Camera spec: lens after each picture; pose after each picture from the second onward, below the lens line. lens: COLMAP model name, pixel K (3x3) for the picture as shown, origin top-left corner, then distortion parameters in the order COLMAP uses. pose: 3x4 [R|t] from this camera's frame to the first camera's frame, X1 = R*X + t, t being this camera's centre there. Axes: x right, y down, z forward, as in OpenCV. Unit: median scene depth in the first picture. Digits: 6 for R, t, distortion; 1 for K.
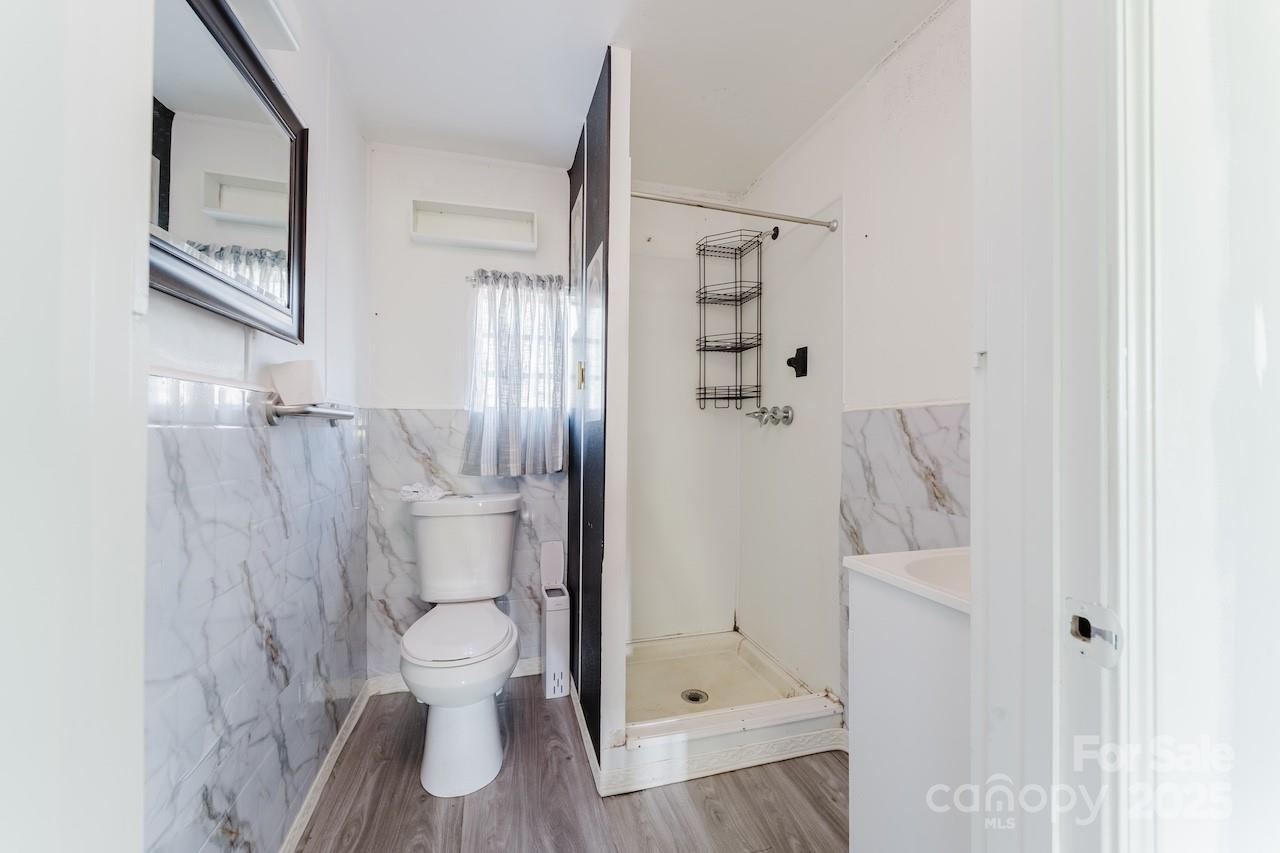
lens RADIAL K [[527.6, 0, 643.4], [0, 527.6, 424.8], [0, 0, 1]] dist [-0.004315, 0.000169]
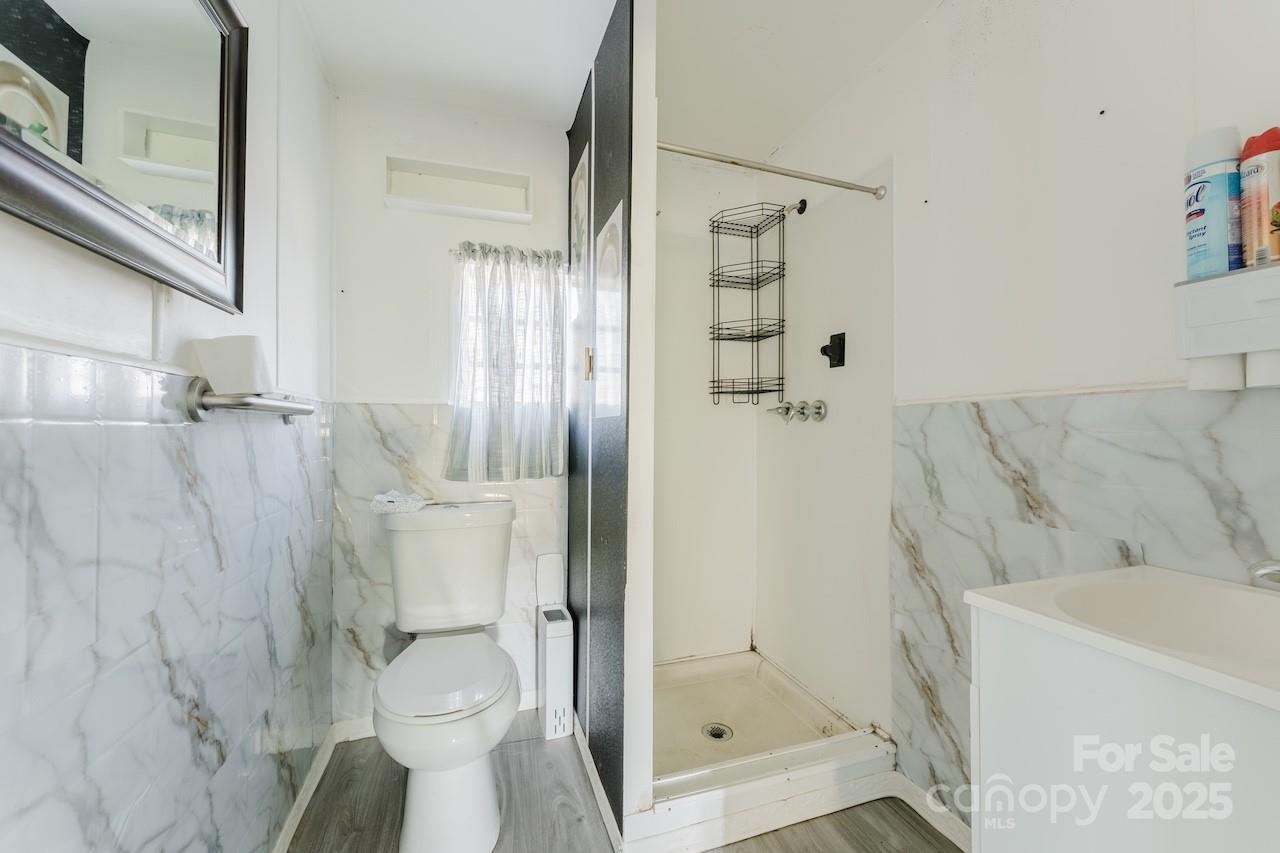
lens RADIAL K [[527.6, 0, 643.7], [0, 527.6, 424.5], [0, 0, 1]] dist [-0.004315, 0.000169]
pose [[0.998831, -0.001787, 0.048309, -0.074097], [0.001703, 0.999997, 0.001788, 0.003512], [-0.048312, -0.001704, 0.998831, 0.150195]]
